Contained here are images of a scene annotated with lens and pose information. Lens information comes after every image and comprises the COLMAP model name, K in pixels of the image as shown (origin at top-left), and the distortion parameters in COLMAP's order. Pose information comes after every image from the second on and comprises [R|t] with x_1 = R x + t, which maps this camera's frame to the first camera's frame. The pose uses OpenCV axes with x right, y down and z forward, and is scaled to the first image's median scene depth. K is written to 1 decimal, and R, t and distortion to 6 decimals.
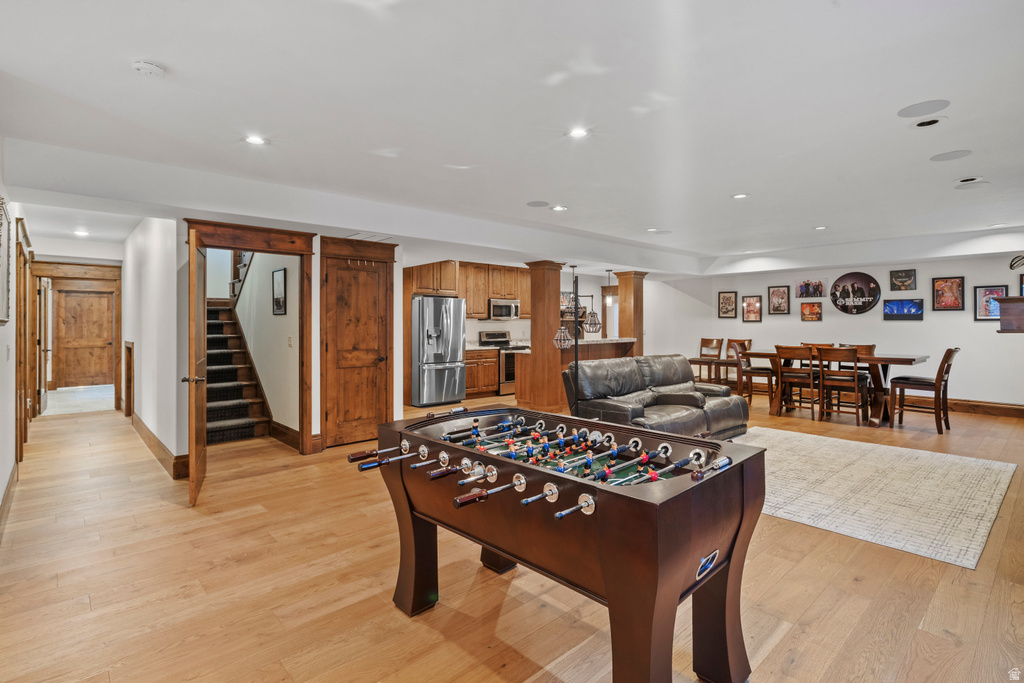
lens RADIAL K [[507.3, 0, 513.2], [0, 507.3, 317.2], [0, 0, 1]] dist [-0.006231, 0.001142]
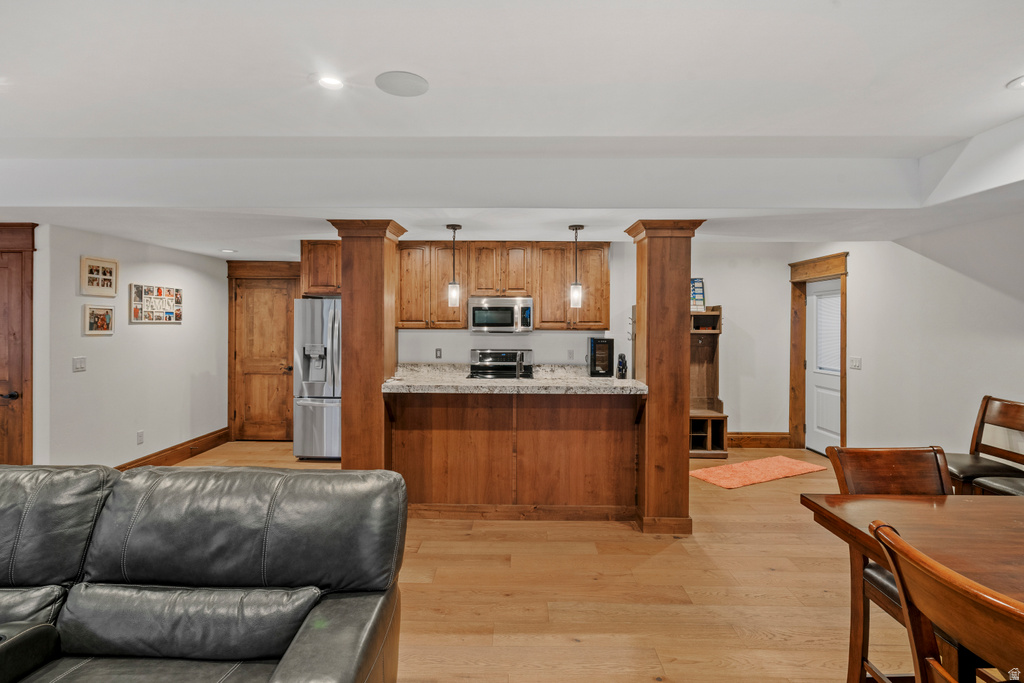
lens RADIAL K [[507.3, 0, 501.5], [0, 507.3, 321.9], [0, 0, 1]] dist [-0.006231, 0.001142]
pose [[0.718894, 0.006906, -0.695085, 0.527573], [0.001801, 0.999929, 0.011797, -0.017908], [0.695117, -0.009733, 0.718831, 0.752701]]
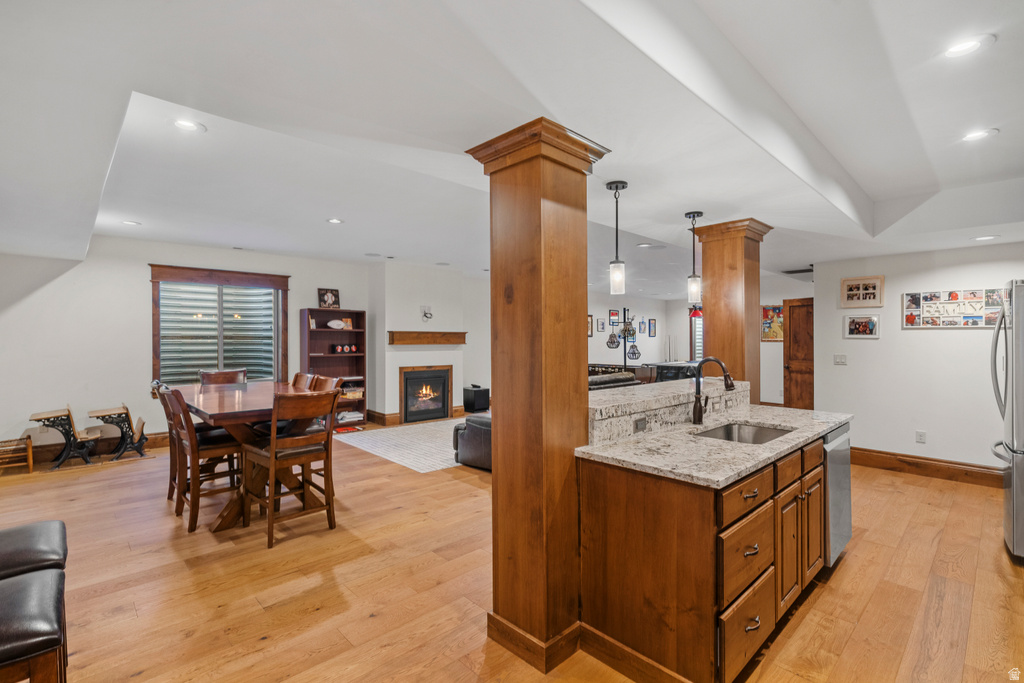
lens RADIAL K [[471.2, 0, 506.6], [0, 471.2, 335.1], [0, 0, 1]] dist [-0.002060, 0.000513]
pose [[-0.999780, 0.000491, -0.020958, 0.307176], [0.000862, 0.999843, -0.017724, 0.011605], [0.020946, -0.017738, -0.999623, 1.562382]]
